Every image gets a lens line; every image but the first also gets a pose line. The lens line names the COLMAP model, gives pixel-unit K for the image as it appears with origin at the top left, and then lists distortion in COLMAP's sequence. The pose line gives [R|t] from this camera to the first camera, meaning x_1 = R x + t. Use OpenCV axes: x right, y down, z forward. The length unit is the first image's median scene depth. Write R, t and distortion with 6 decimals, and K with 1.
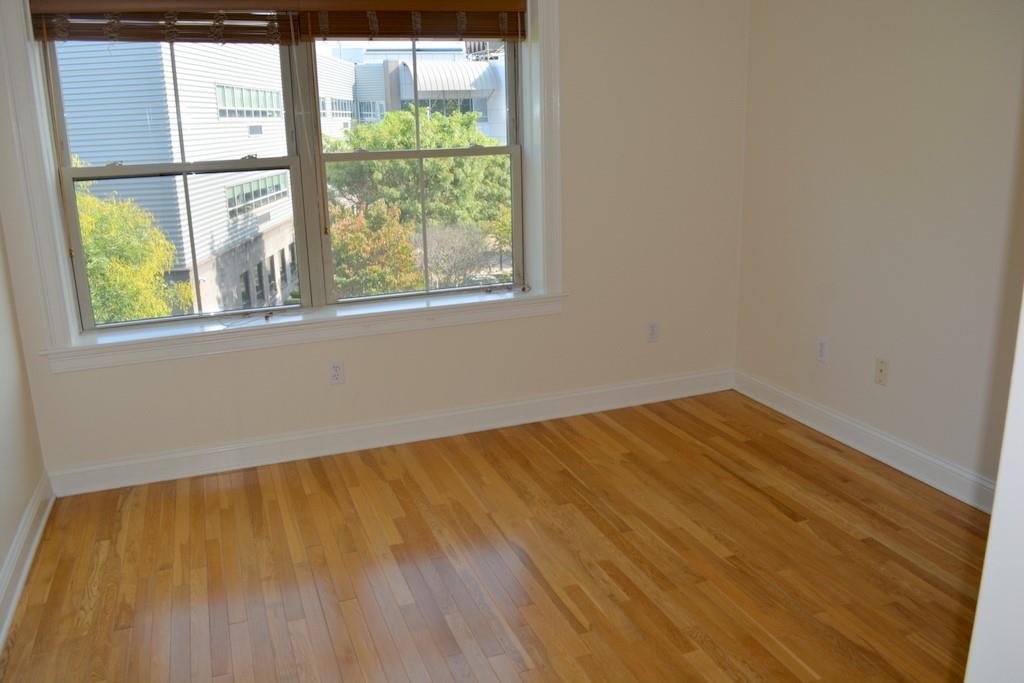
lens RADIAL K [[832.0, 0, 506.2], [0, 832.0, 339.5], [0, 0, 1]] dist [-0.082335, 0.011257]
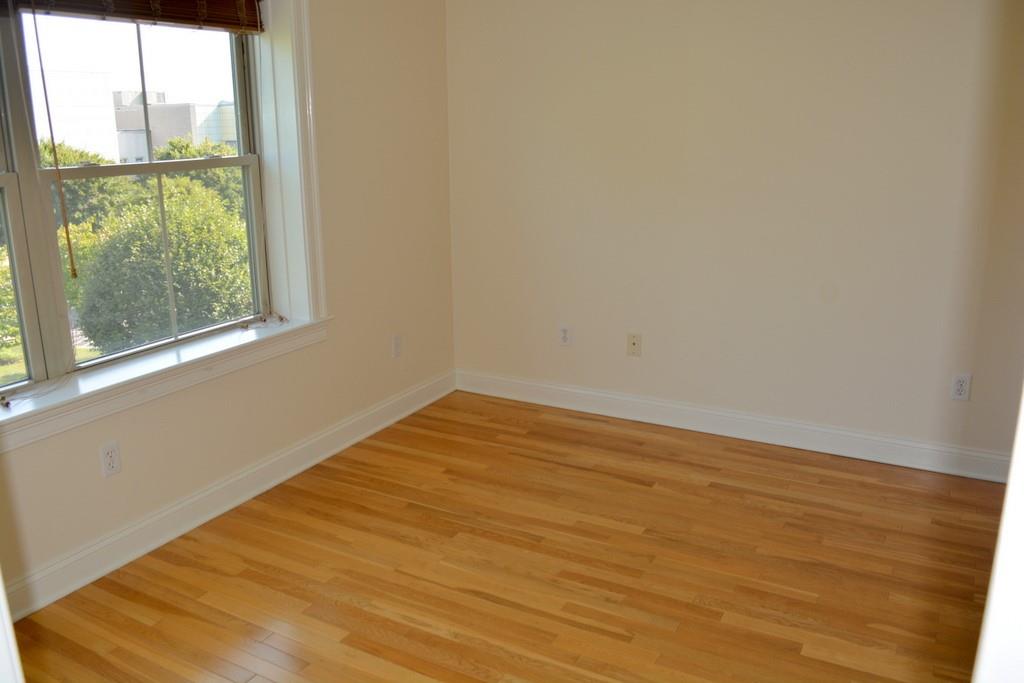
lens RADIAL K [[832.0, 0, 506.2], [0, 832.0, 339.5], [0, 0, 1]] dist [-0.082335, 0.011257]
pose [[0.759665, -0.148986, 0.633019, -0.415926], [0.155734, 0.986757, 0.045350, -0.049254], [-0.631393, 0.064132, 0.772807, 0.213045]]
